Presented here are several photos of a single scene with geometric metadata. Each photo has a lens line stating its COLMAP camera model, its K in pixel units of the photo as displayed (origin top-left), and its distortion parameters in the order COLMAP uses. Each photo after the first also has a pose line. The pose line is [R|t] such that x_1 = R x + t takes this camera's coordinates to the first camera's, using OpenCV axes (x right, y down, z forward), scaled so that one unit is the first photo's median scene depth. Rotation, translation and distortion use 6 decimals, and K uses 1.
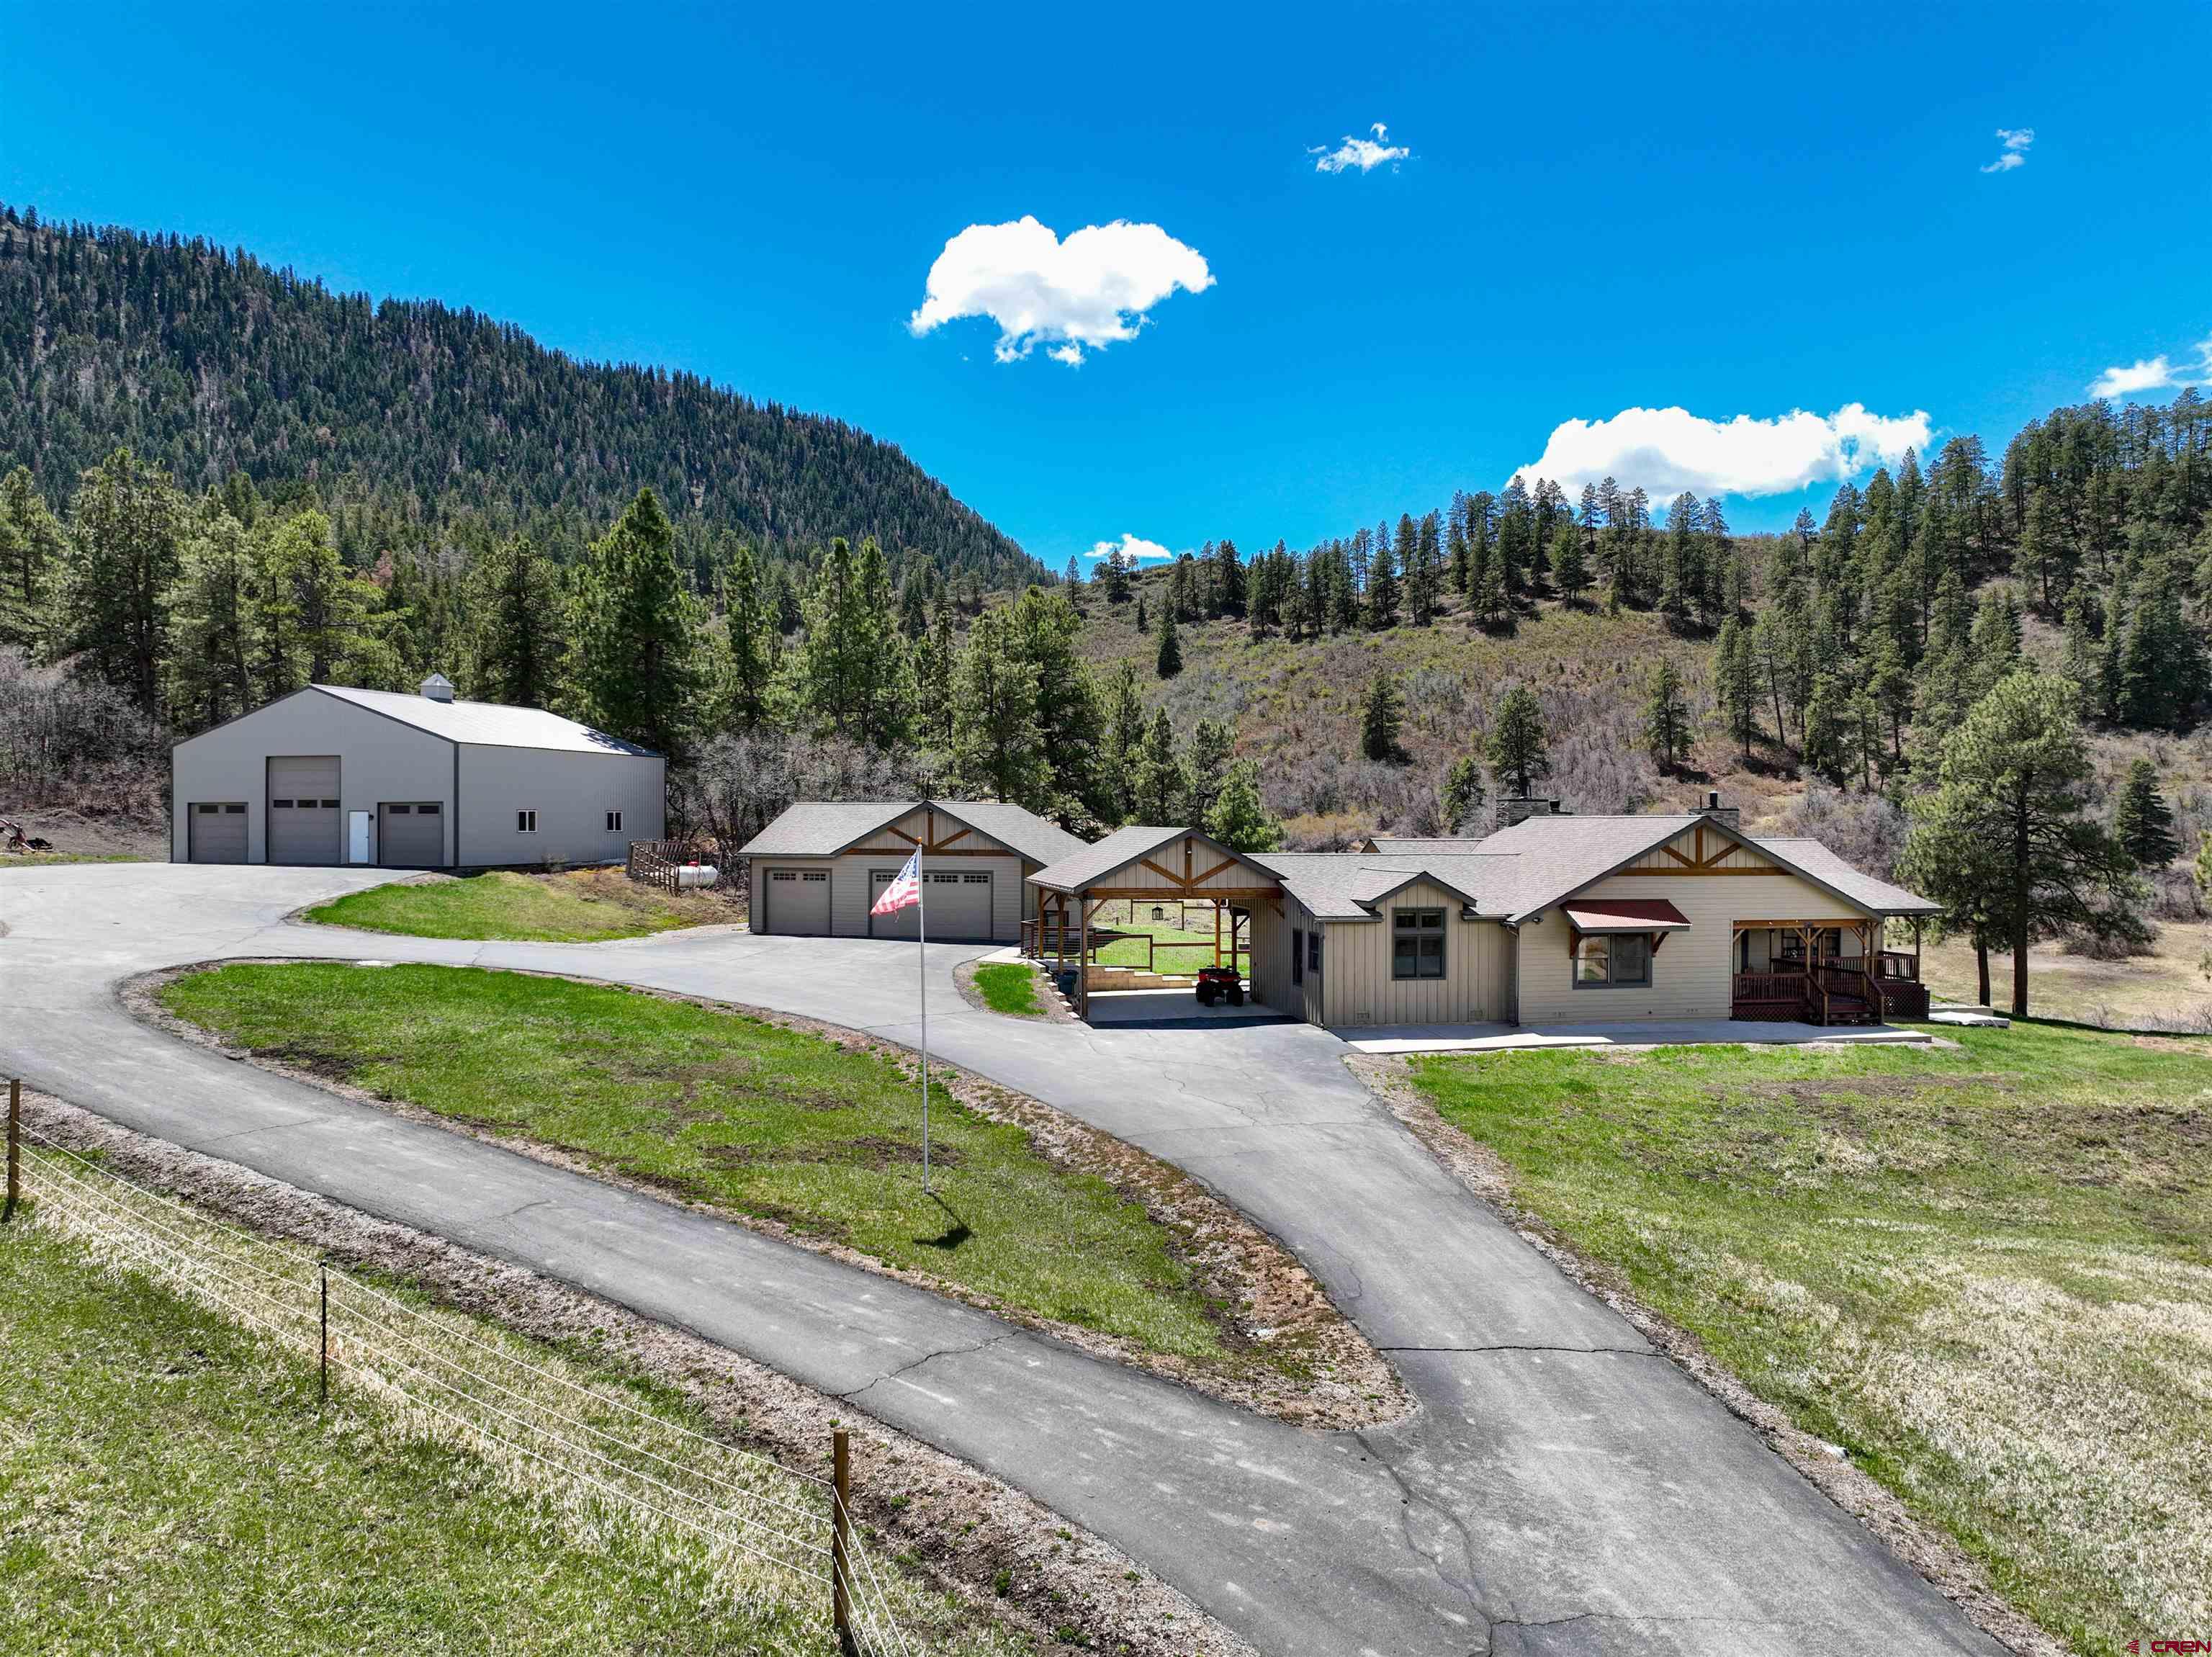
lens RADIAL K [[1545.5, 0, 1106.0], [0, 1545.5, 828.5], [0, 0, 1]] dist [0.000059, -0.000033]
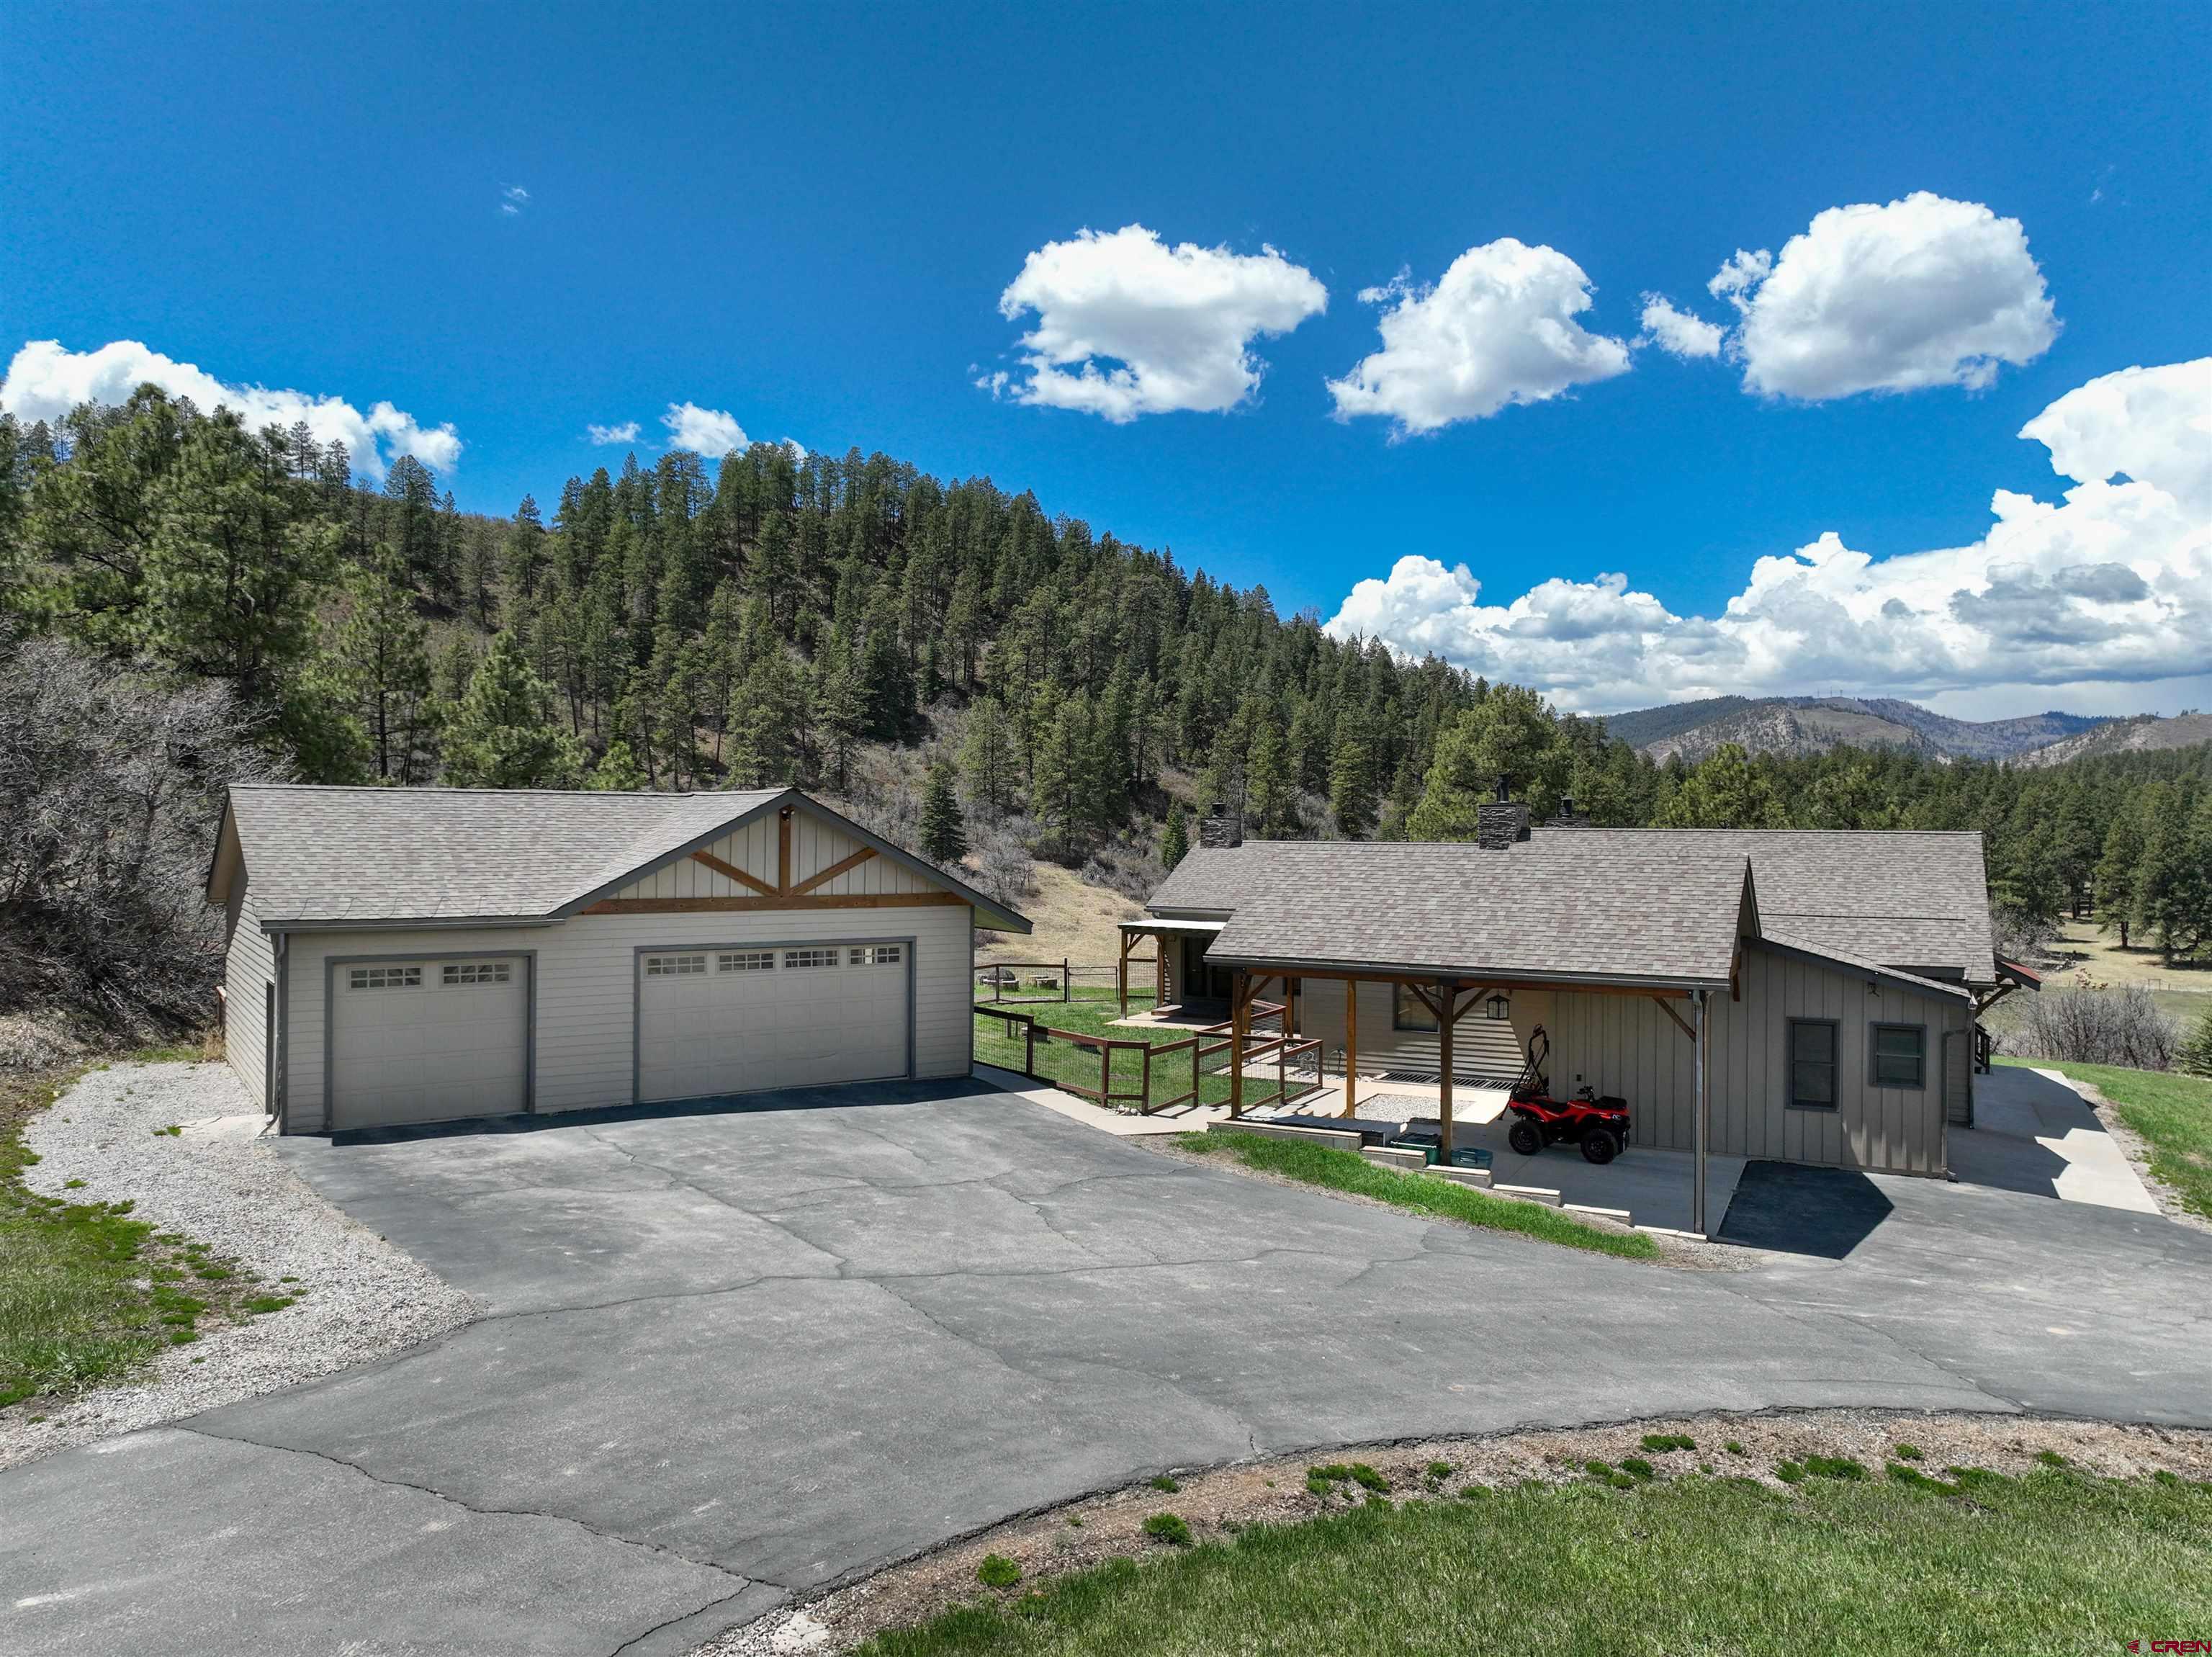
lens RADIAL K [[1545.5, 0, 1106.0], [0, 1545.5, 828.5], [0, 0, 1]] dist [0.000059, -0.000033]
pose [[0.634818, 0.002546, 0.772658, -0.171637], [-0.005819, 0.999982, 0.001487, -0.003478], [-0.772640, -0.005440, 0.634821, 0.265397]]
